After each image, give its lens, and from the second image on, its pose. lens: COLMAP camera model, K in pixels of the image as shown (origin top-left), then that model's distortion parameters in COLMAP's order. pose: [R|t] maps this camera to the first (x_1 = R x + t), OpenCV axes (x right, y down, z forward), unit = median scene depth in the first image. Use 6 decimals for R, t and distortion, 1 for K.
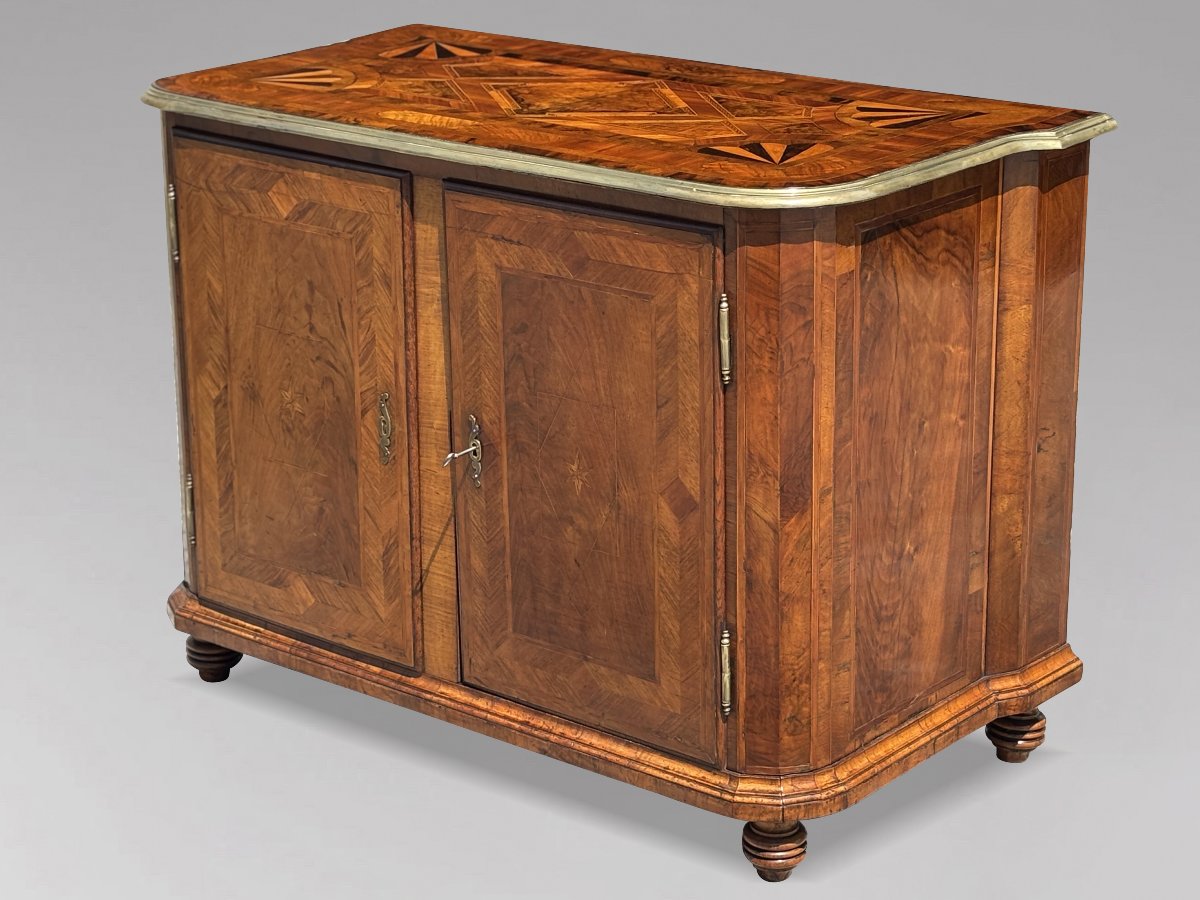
lens RADIAL K [[2767.9, 0, 596.0], [0, 2767.9, 448.4], [0, 0, 1]] dist [0.212593, 0.000000]
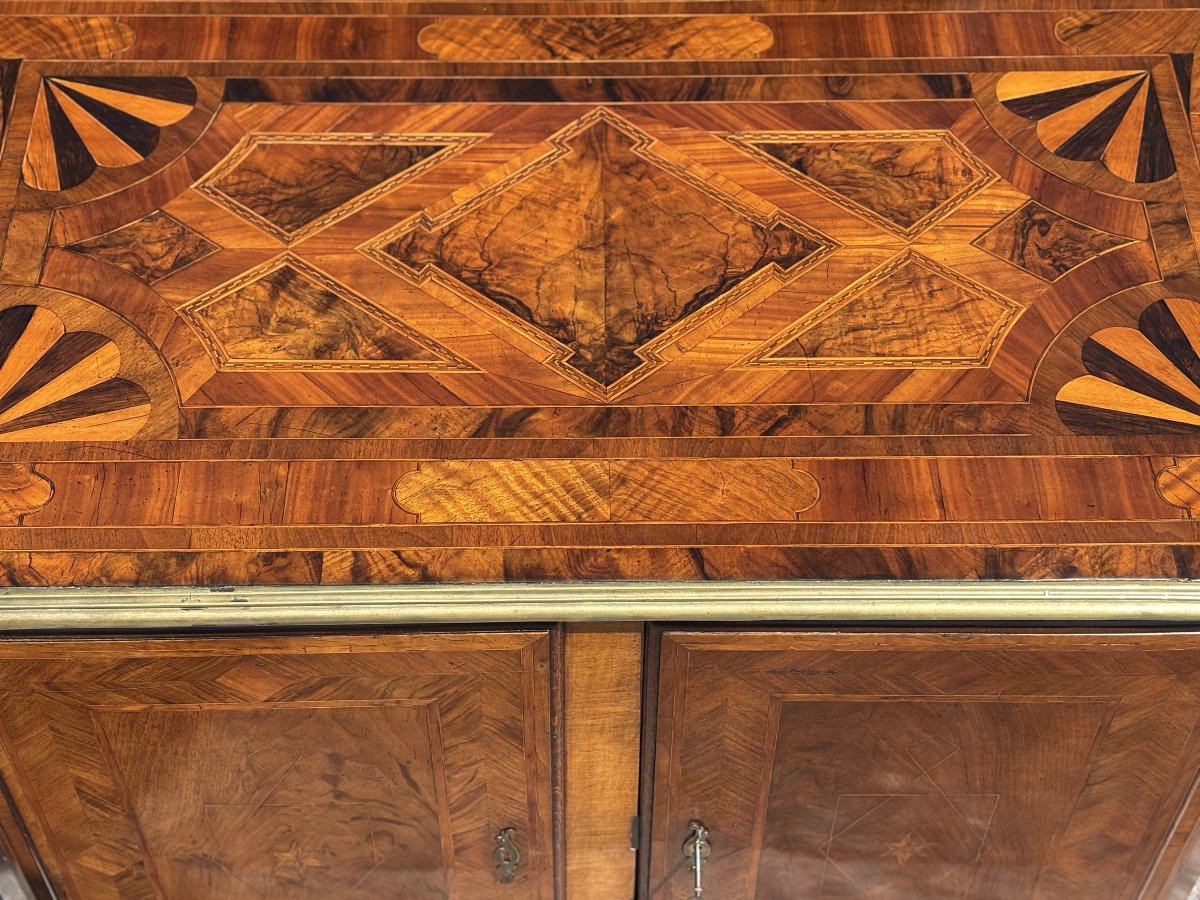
lens RADIAL K [[1987.9, 0, 594.8], [0, 1987.9, 447.6], [0, 0, 1]] dist [0.115730, 0.000000]
pose [[0.756173, -0.509810, 0.410239, -0.211205], [0.189548, 0.770691, 0.608364, -0.372201], [-0.626317, -0.382269, 0.679410, 0.748725]]
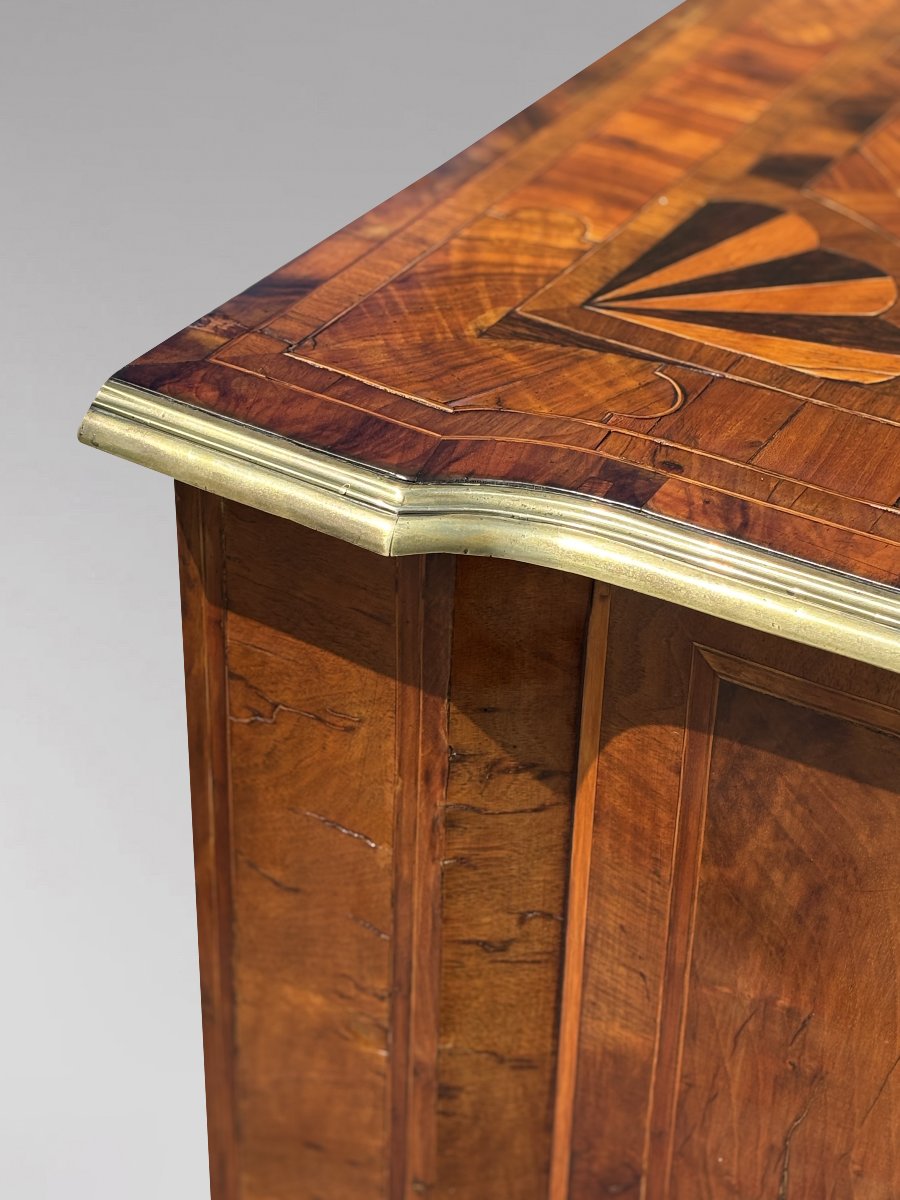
lens RADIAL K [[2473.3, 0, 451.1], [0, 2473.3, 599.8], [0, 0, 1]] dist [0.185539, 0.000000]
pose [[-0.174679, -0.539017, 0.823983, -0.319694], [0.273555, 0.777336, 0.566495, -0.313105], [-0.945862, 0.324359, 0.011667, 1.211987]]
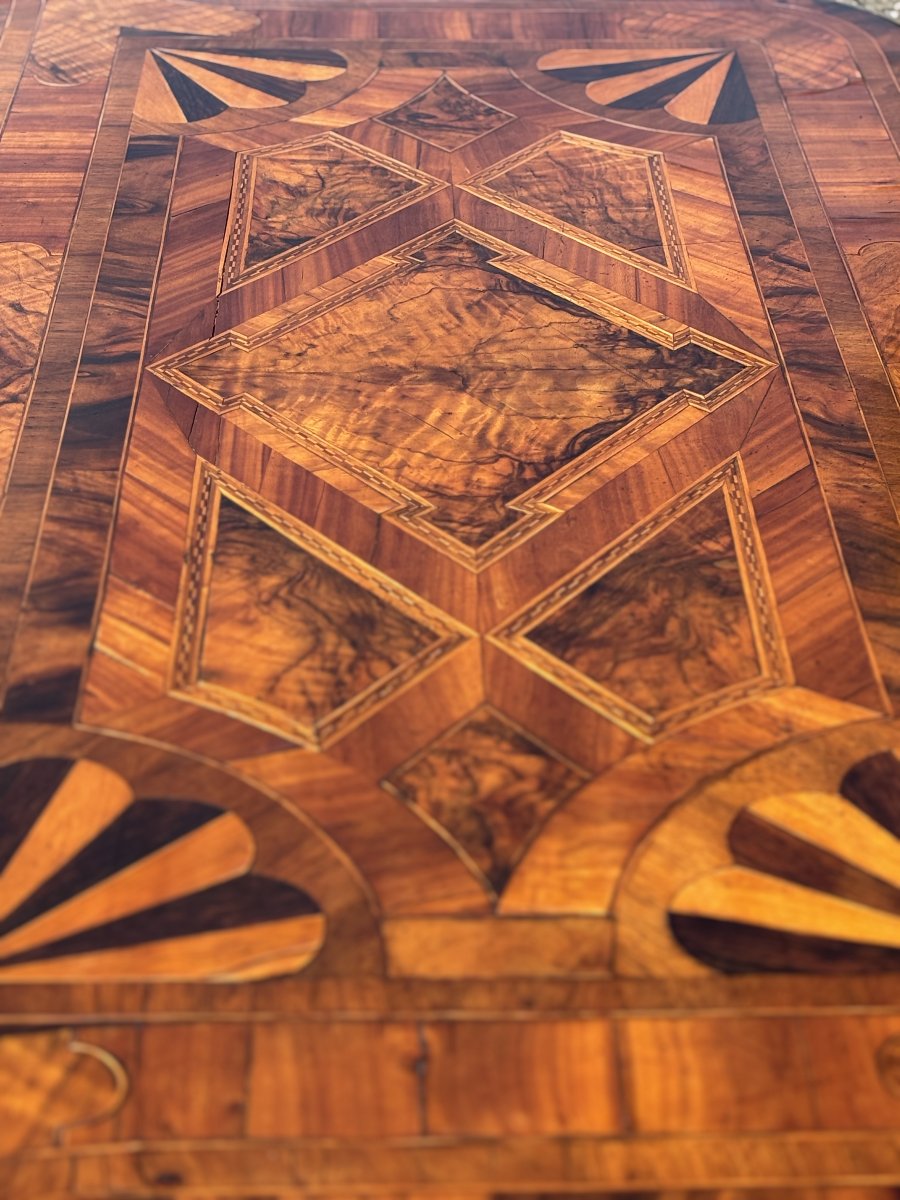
lens RADIAL K [[2473.3, 0, 456.3], [0, 2473.3, 601.6], [0, 0, 1]] dist [0.185539, 0.000000]
pose [[-0.667011, -0.388116, 0.635973, -0.242138], [0.228034, 0.706290, 0.670191, -0.350056], [-0.709293, 0.592048, -0.382599, 1.225093]]
